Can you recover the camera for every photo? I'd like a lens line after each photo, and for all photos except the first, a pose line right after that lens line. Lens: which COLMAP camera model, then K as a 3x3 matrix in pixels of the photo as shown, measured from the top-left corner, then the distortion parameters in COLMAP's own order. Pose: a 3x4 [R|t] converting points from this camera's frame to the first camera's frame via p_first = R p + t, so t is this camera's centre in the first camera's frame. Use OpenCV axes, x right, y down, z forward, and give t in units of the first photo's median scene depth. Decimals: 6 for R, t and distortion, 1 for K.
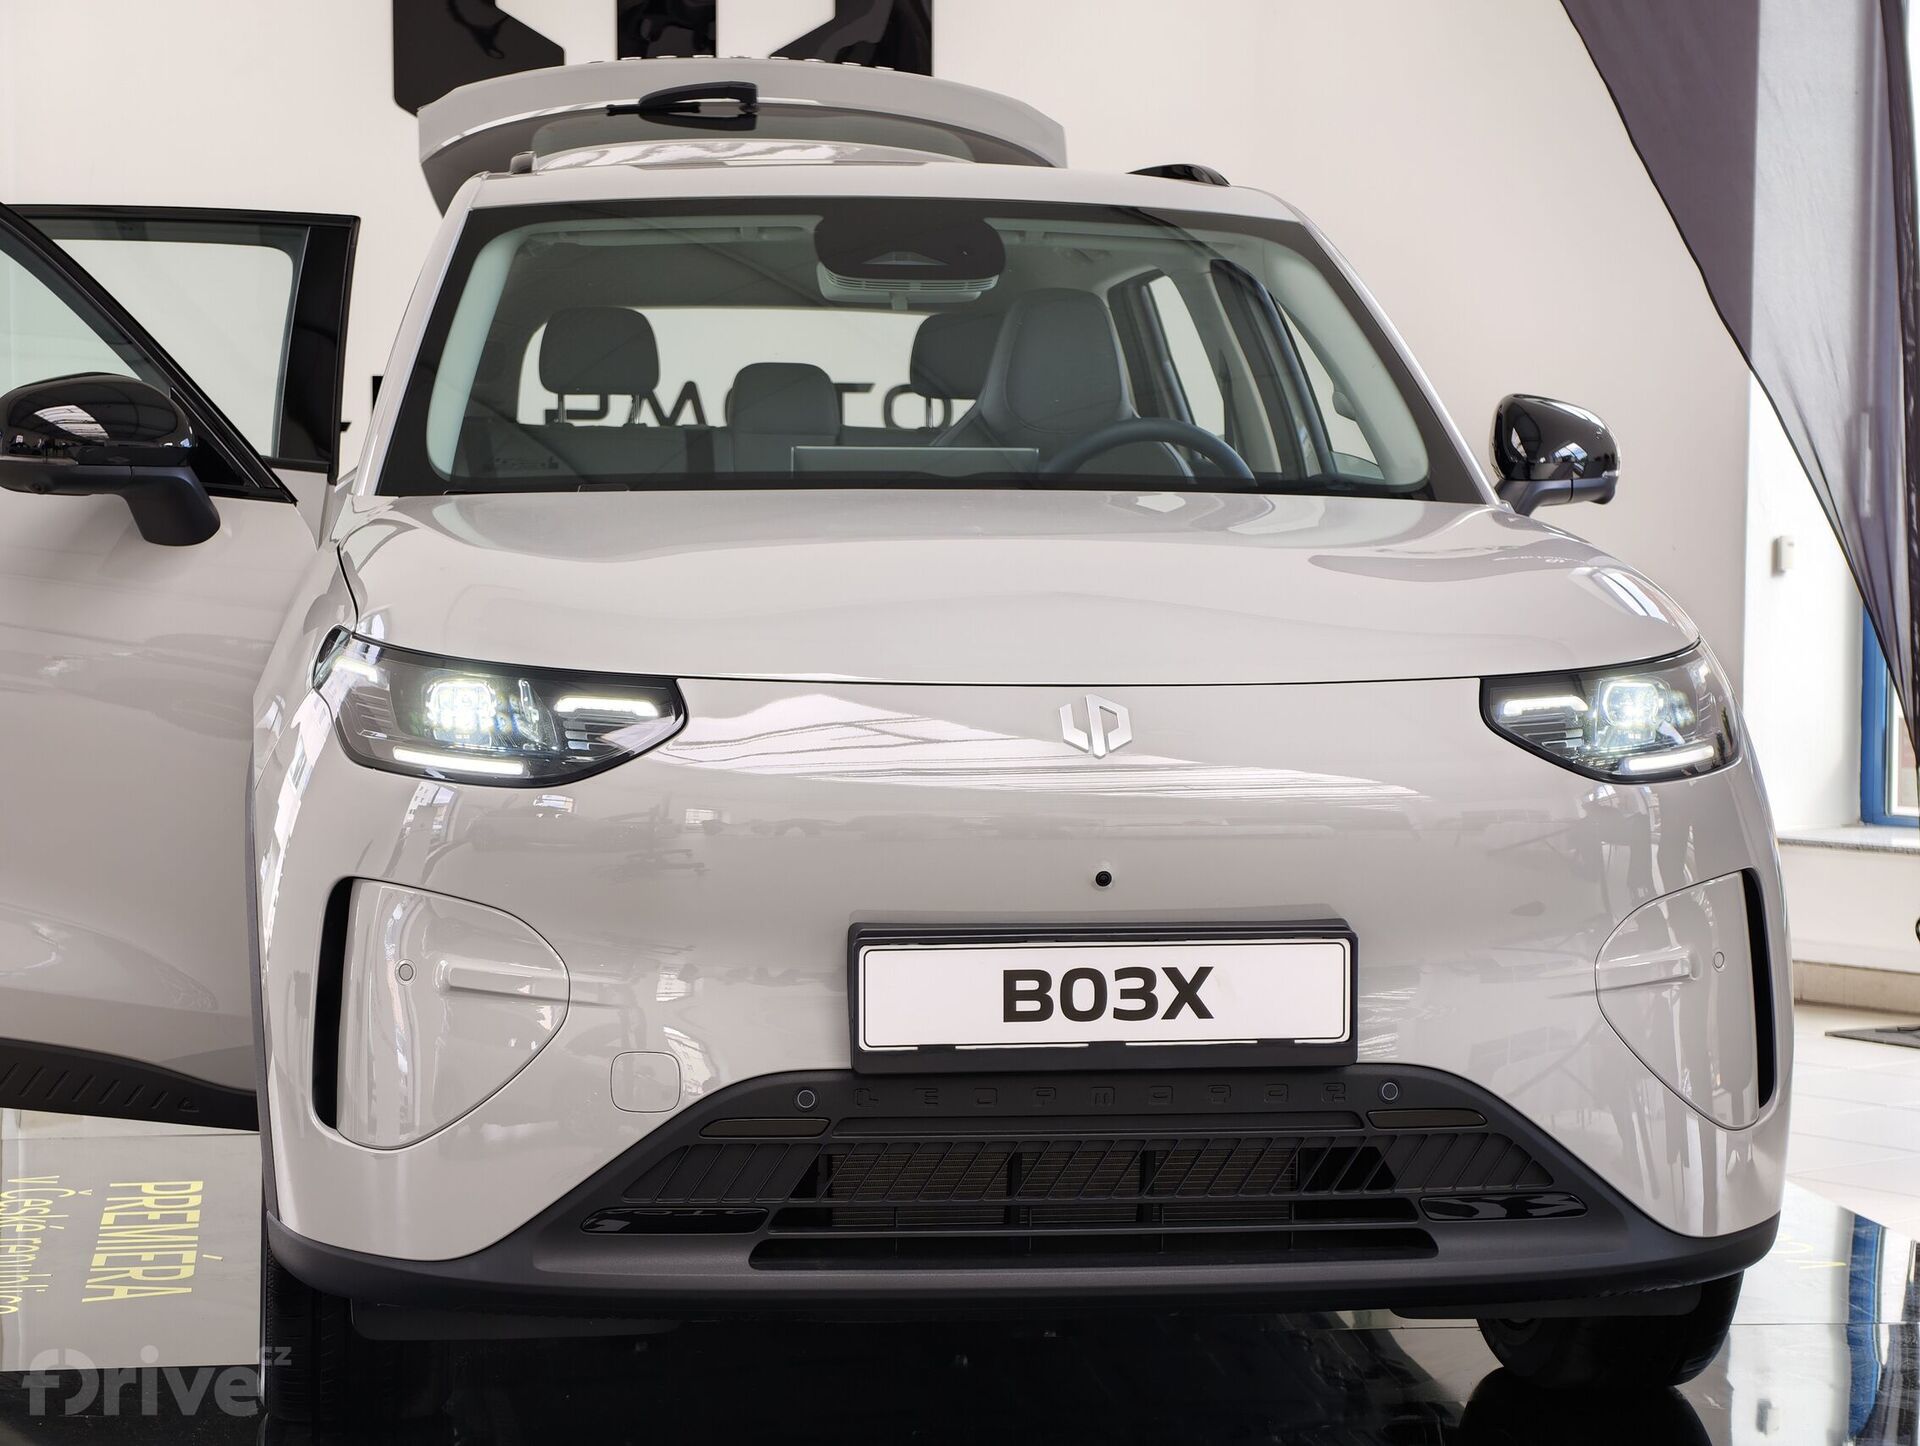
lens RADIAL K [[4384.9, 0, 960.0], [0, 4384.9, 723.0], [0, 0, 1]] dist [0.272234, -0.234015]
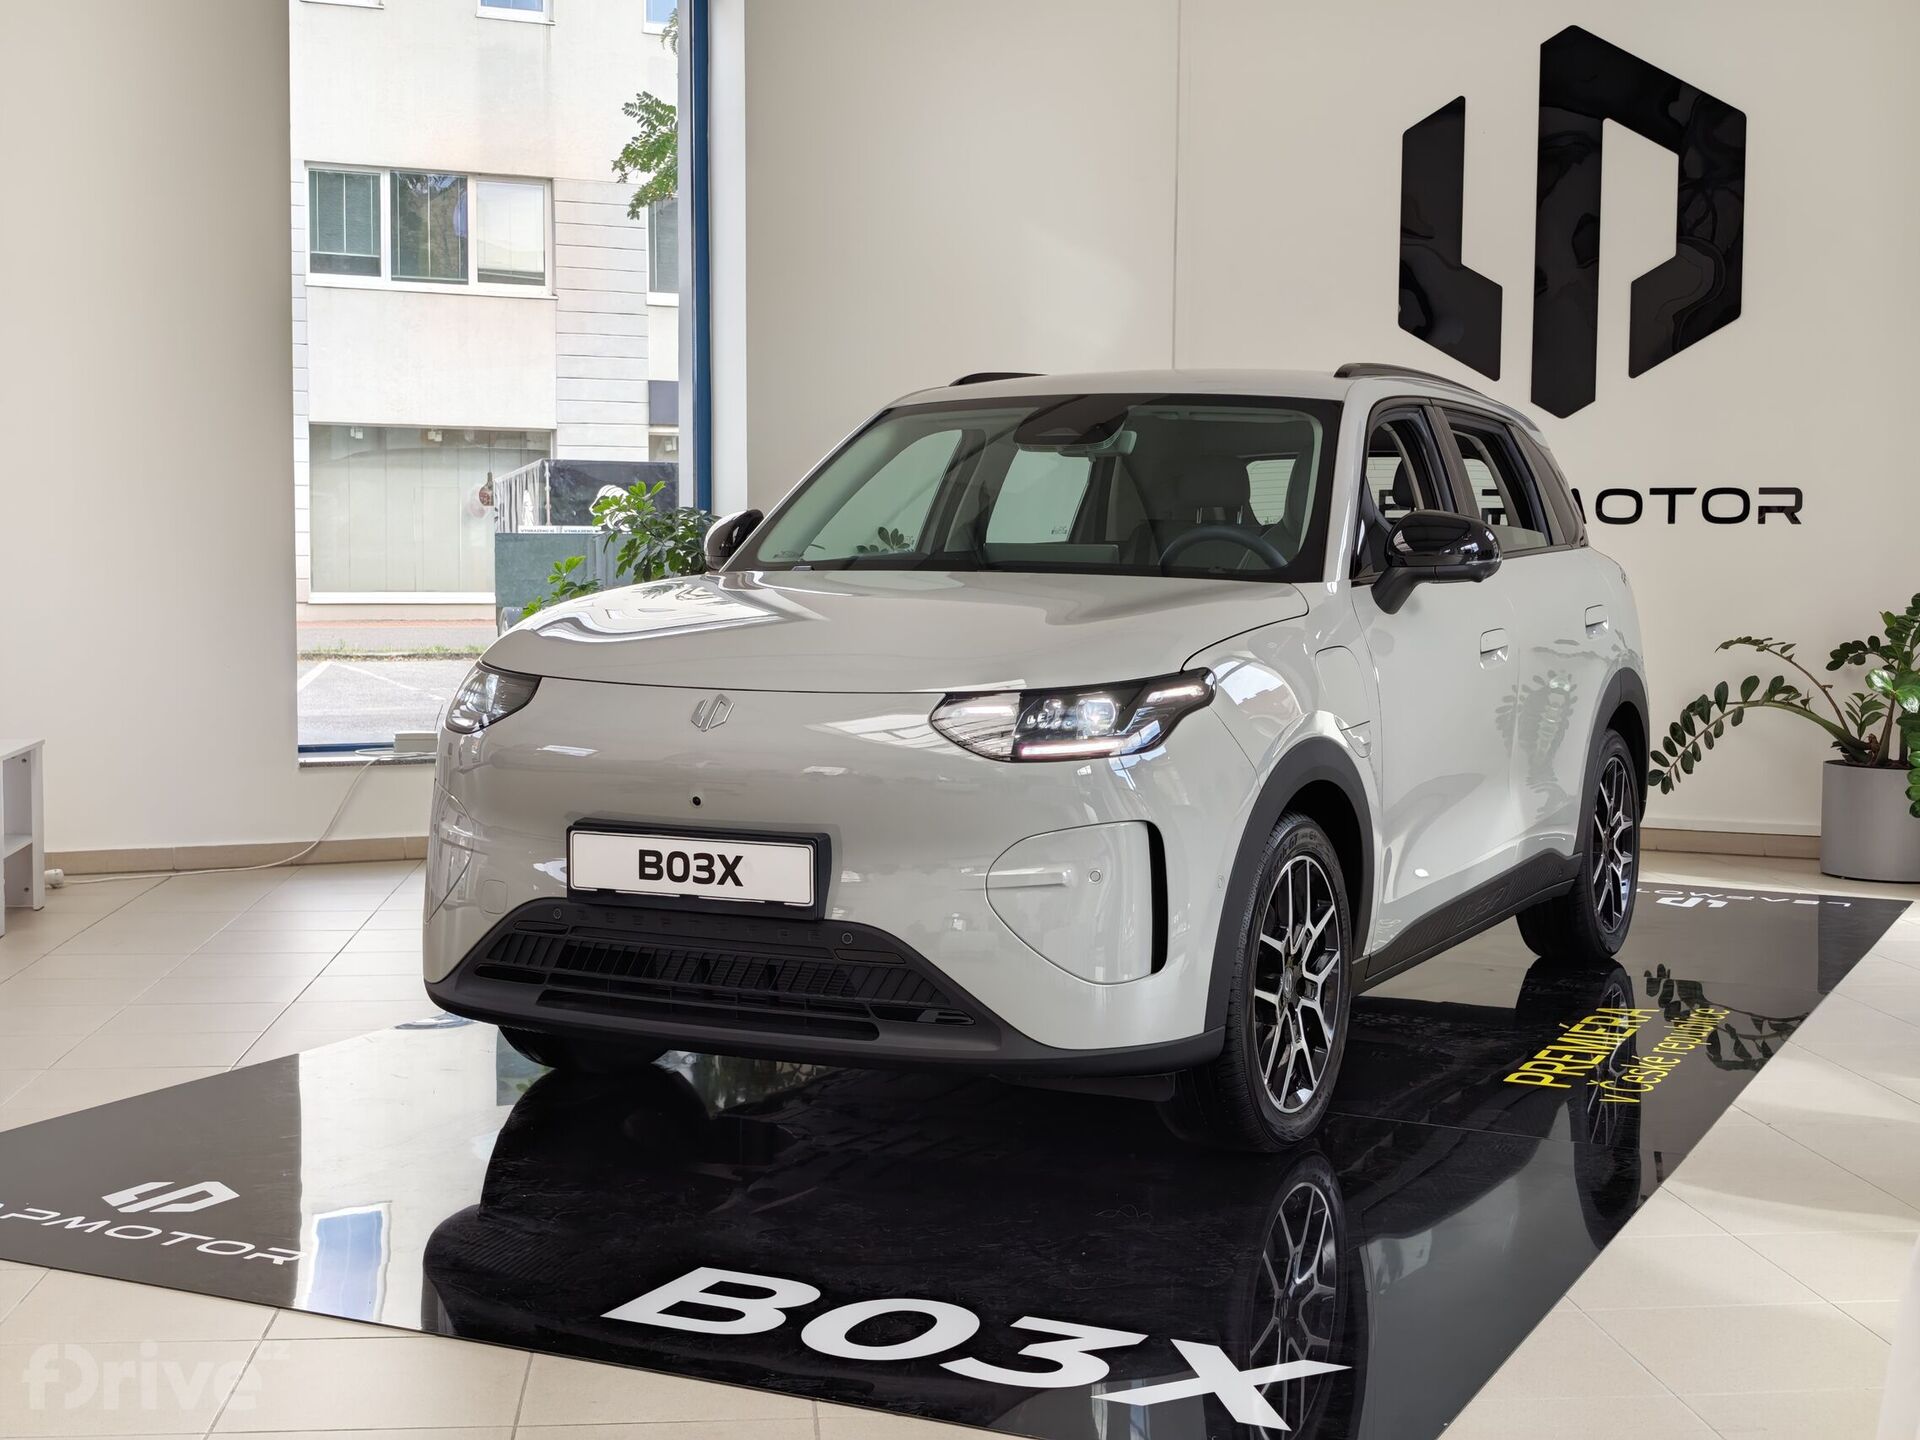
lens RADIAL K [[2578.2, 0, 960.0], [0, 2578.2, 720.0], [0, 0, 1]] dist [0.339333, -1.610177]
pose [[0.816386, 0.042683, -0.575927, 0.704433], [-0.034022, 0.999088, 0.025818, -0.026274], [0.576504, -0.001483, 0.817093, 0.227094]]
